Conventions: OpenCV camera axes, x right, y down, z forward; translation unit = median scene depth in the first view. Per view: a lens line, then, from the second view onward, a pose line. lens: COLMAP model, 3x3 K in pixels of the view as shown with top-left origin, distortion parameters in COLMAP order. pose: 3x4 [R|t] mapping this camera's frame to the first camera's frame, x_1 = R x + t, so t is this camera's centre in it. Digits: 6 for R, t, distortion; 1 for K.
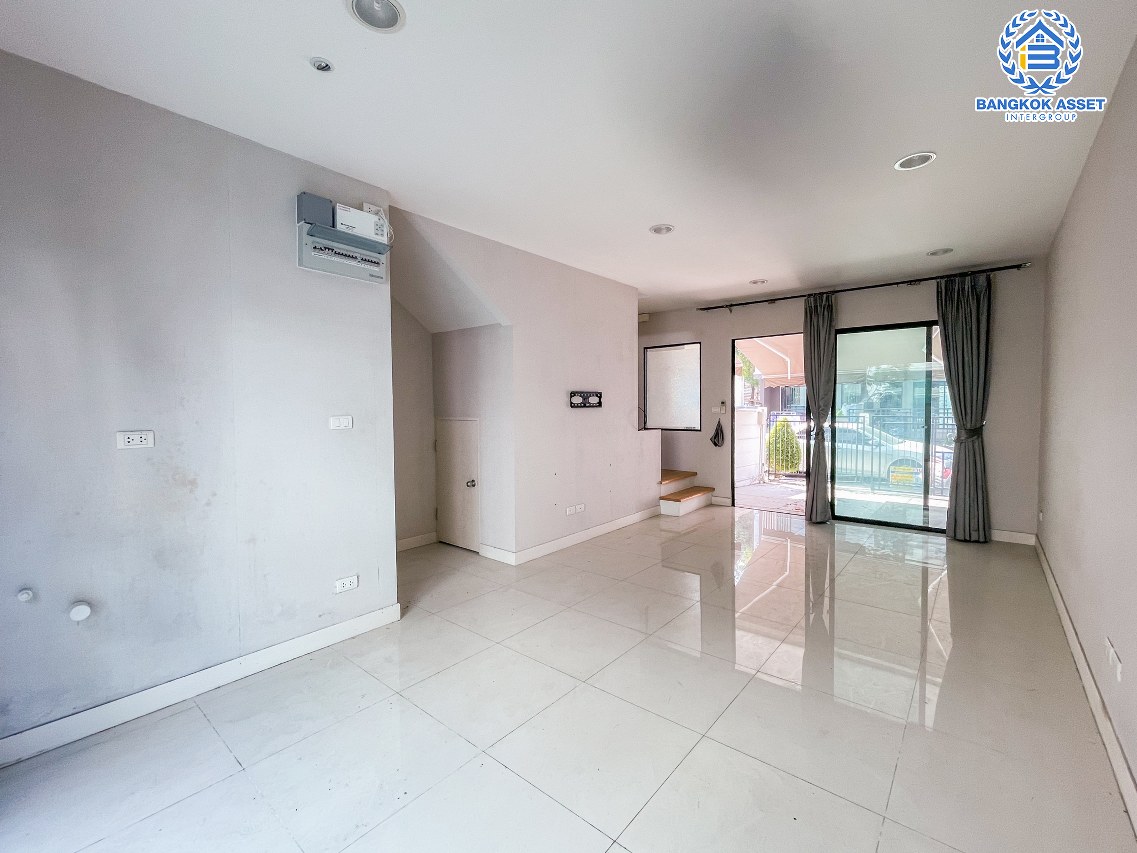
lens RADIAL K [[475.3, 0, 568.5], [0, 475.3, 426.5], [0, 0, 1]] dist [0.000212, -0.000084]
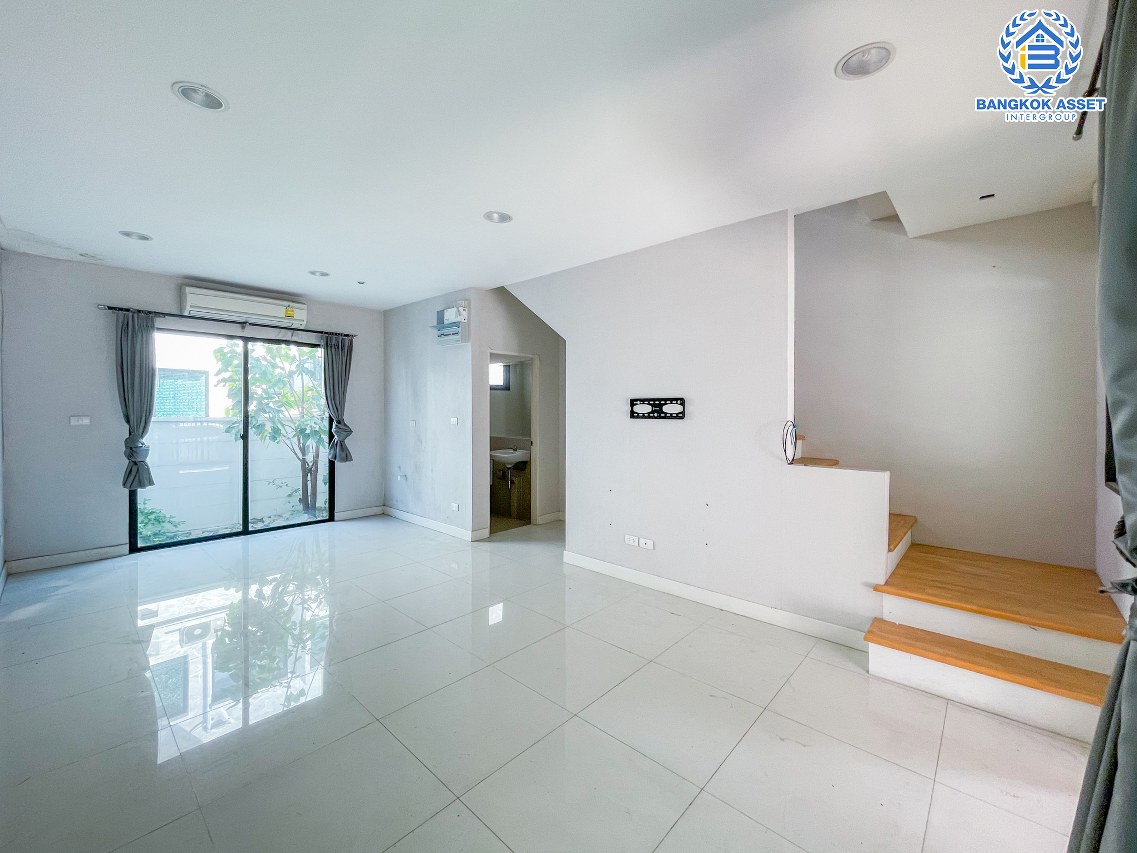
lens RADIAL K [[475.3, 0, 568.5], [0, 475.3, 426.5], [0, 0, 1]] dist [0.000212, -0.000084]
pose [[-0.027705, 0.032622, -0.999084, 0.832048], [-0.058202, 0.997719, 0.034191, -0.045687], [0.997920, 0.059096, -0.025744, 0.888275]]
